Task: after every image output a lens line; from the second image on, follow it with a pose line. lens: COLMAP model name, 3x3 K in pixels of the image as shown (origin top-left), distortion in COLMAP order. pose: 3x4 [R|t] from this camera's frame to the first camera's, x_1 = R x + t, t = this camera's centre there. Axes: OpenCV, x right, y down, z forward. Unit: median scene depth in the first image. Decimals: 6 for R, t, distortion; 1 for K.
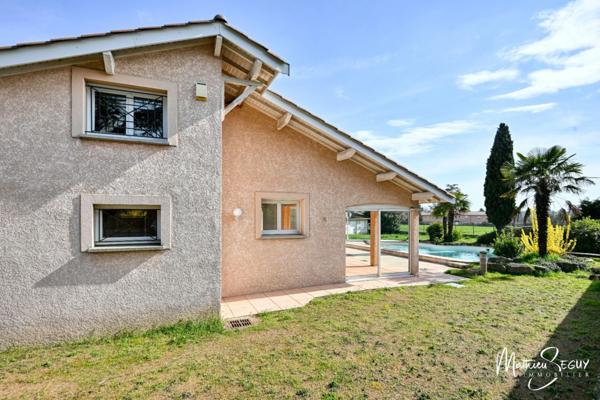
lens RADIAL K [[314.7, 0, 282.1], [0, 314.7, 217.0], [0, 0, 1]] dist [0.001303, -0.000441]
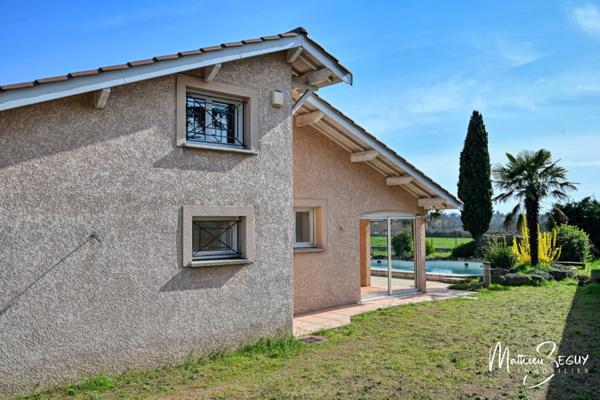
lens RADIAL K [[514.6, 0, 296.4], [0, 514.6, 198.7], [0, 0, 1]] dist [-0.000751, -0.004824]
pose [[0.949380, 0.004400, 0.314100, -0.506380], [0.012446, 0.998590, -0.051608, -0.006050], [-0.313884, 0.052905, 0.947986, -0.365967]]
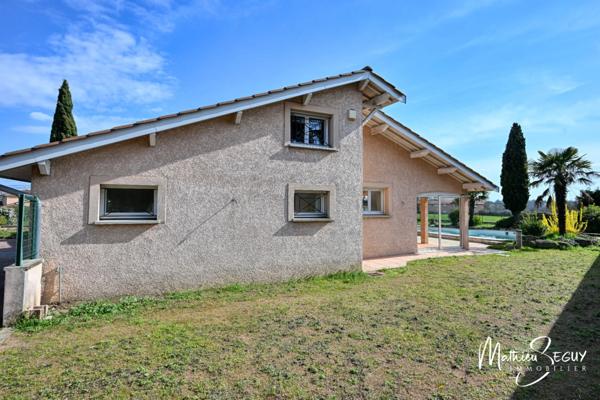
lens RADIAL K [[314.7, 0, 295.0], [0, 314.7, 189.4], [0, 0, 1]] dist [0.001303, -0.000441]
pose [[0.999447, 0.007224, 0.032456, -0.414264], [-0.005615, 0.998764, -0.049376, 0.020057], [-0.032773, 0.049167, 0.998253, -0.328333]]
